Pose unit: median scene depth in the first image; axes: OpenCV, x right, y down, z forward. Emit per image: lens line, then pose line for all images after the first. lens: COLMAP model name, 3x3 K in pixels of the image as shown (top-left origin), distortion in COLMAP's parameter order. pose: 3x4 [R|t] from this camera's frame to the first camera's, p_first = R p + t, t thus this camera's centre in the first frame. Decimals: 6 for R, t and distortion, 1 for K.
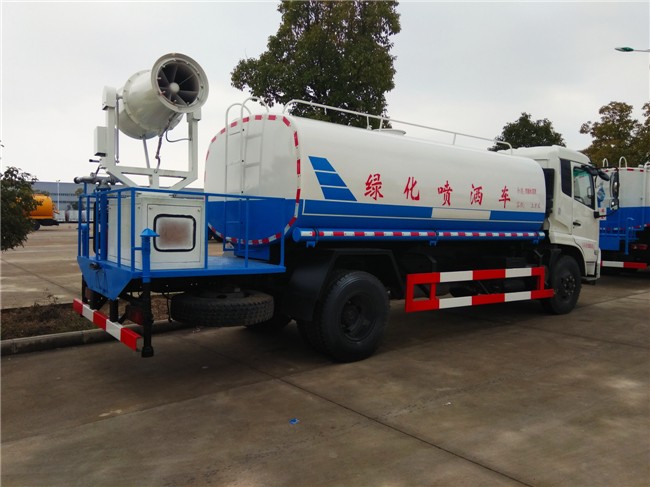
lens RADIAL K [[494.8, 0, 325.0], [0, 494.8, 243.5], [0, 0, 1]] dist [0.111279, -0.160133]
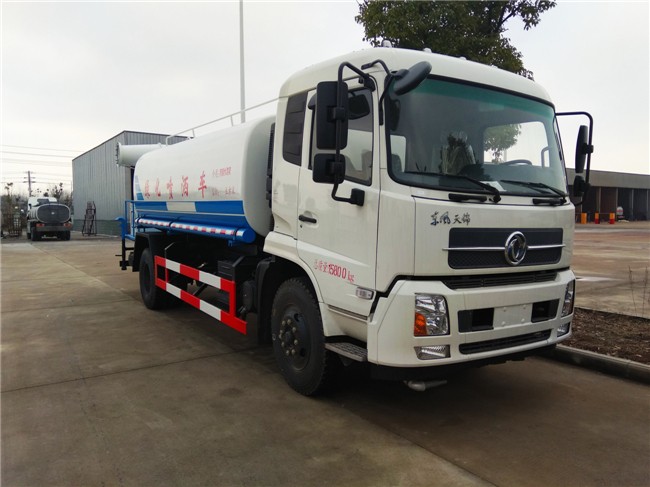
lens RADIAL K [[494.8, 0, 325.0], [0, 494.8, 243.5], [0, 0, 1]] dist [0.111279, -0.160133]
pose [[-0.069337, 0.056476, -0.995993, 1.397039], [-0.045516, 0.997177, 0.059712, -0.063877], [0.996554, 0.049474, -0.066571, 1.500708]]
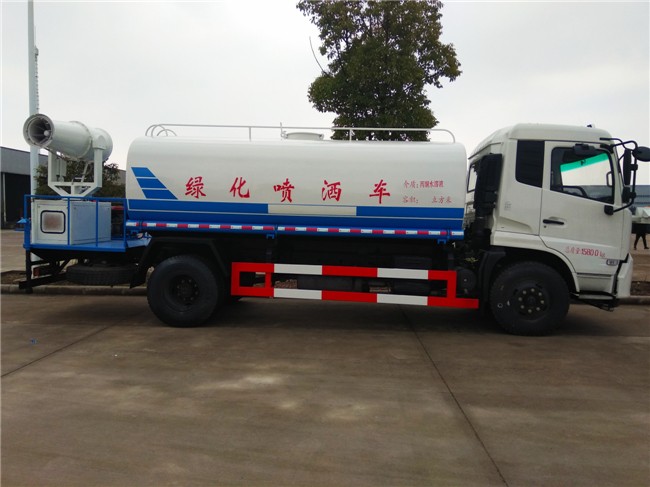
lens RADIAL K [[494.8, 0, 325.0], [0, 494.8, 243.5], [0, 0, 1]] dist [0.111279, -0.160133]
pose [[0.741279, 0.038268, -0.670105, 1.083265], [-0.037798, 0.999169, 0.015248, -0.006865], [0.670132, 0.014026, 0.742109, 0.283972]]
